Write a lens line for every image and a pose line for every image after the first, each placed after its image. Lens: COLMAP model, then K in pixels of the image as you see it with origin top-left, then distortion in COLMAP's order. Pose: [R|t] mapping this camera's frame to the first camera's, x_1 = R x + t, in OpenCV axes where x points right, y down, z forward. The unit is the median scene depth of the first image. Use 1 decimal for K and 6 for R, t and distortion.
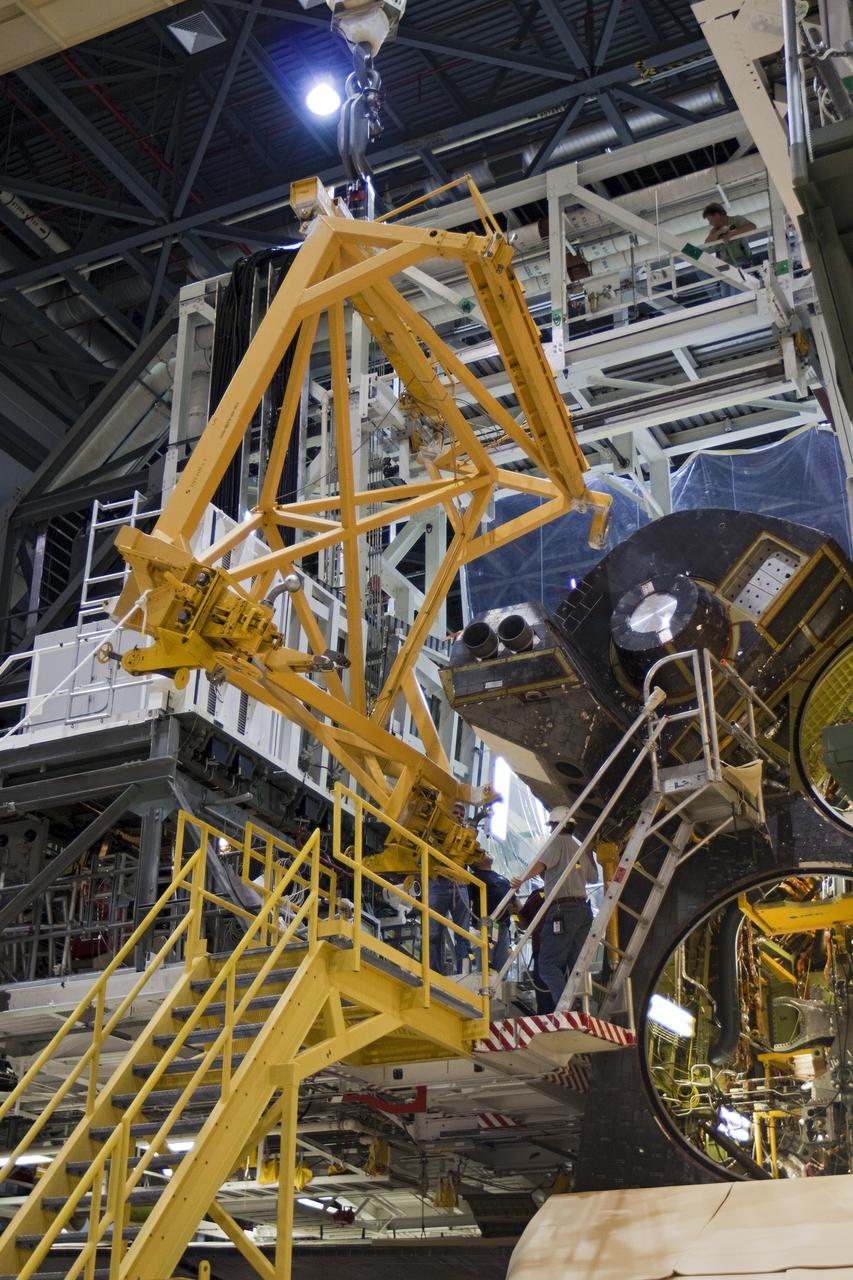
lens RADIAL K [[1663.4, 0, 426.5], [0, 1663.4, 640.0], [0, 0, 1]] dist [-0.014119, -0.010887]
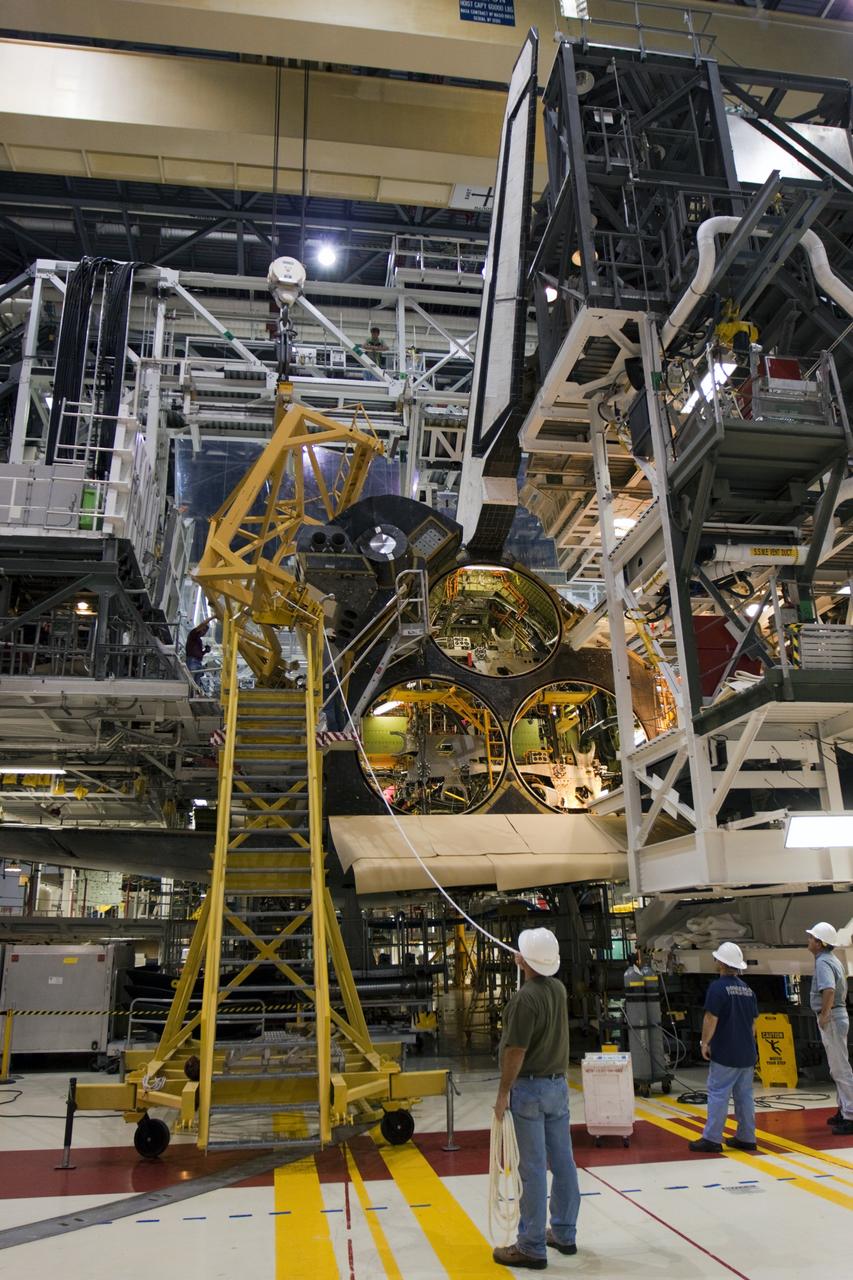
lens RADIAL K [[872.8, 0, 426.5], [0, 872.8, 640.0], [0, 0, 1]] dist [-0.045757, 0.000147]
pose [[0.830688, 0.155213, 0.534665, -0.356933], [-0.224776, 0.972103, 0.067025, 0.014638], [-0.509346, -0.175856, 0.842402, 0.044818]]
